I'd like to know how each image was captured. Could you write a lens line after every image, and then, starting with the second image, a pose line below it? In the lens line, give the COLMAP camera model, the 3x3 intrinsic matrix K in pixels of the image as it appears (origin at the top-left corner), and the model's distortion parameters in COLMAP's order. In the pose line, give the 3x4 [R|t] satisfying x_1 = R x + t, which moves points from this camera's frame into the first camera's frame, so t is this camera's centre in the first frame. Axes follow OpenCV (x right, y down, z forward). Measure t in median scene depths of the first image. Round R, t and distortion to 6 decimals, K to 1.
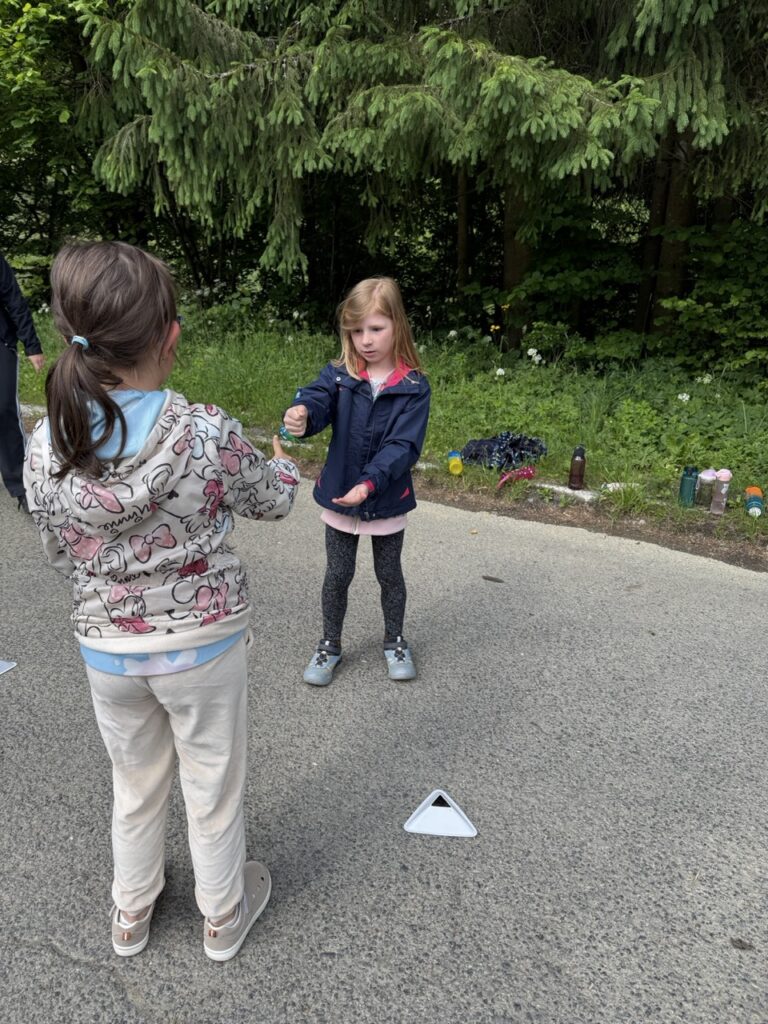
lens RADIAL K [[727.1, 0, 381.4], [0, 727.1, 502.8], [0, 0, 1]] dist [0.004487, -0.007832]
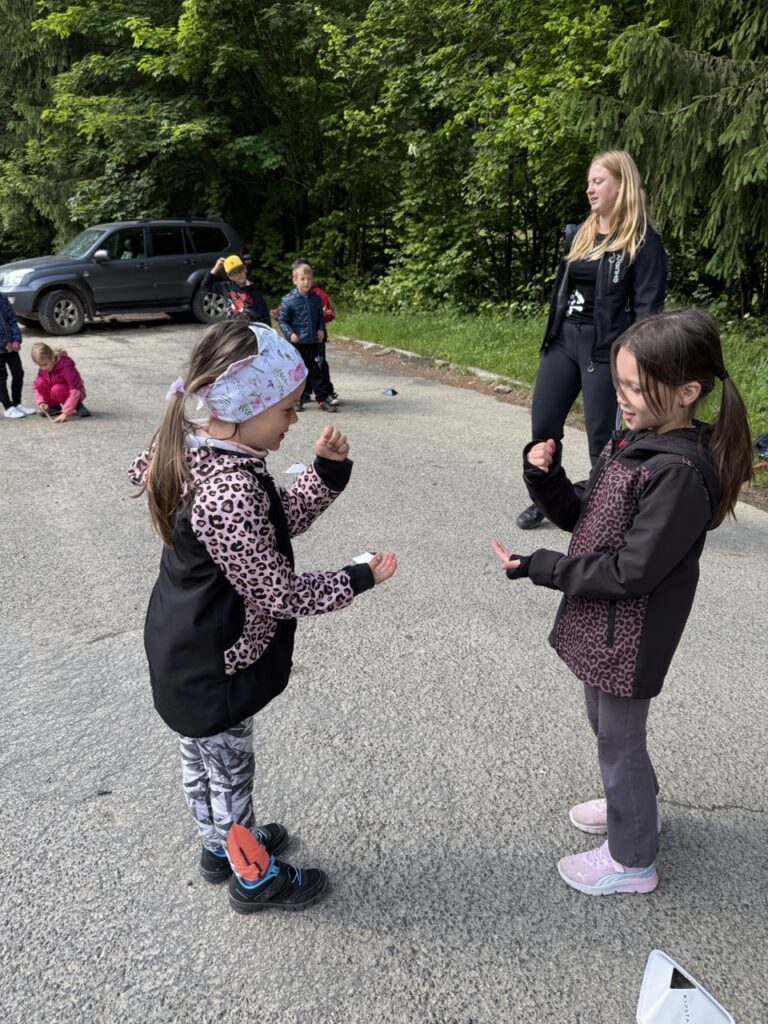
lens RADIAL K [[719.7, 0, 372.1], [0, 719.7, 510.1], [0, 0, 1]] dist [0.018344, -0.021003]
pose [[0.645797, 0.232772, -0.727161, 0.443578], [-0.238726, 0.966202, 0.097277, 0.045381], [0.725228, 0.110771, 0.679539, -0.087942]]
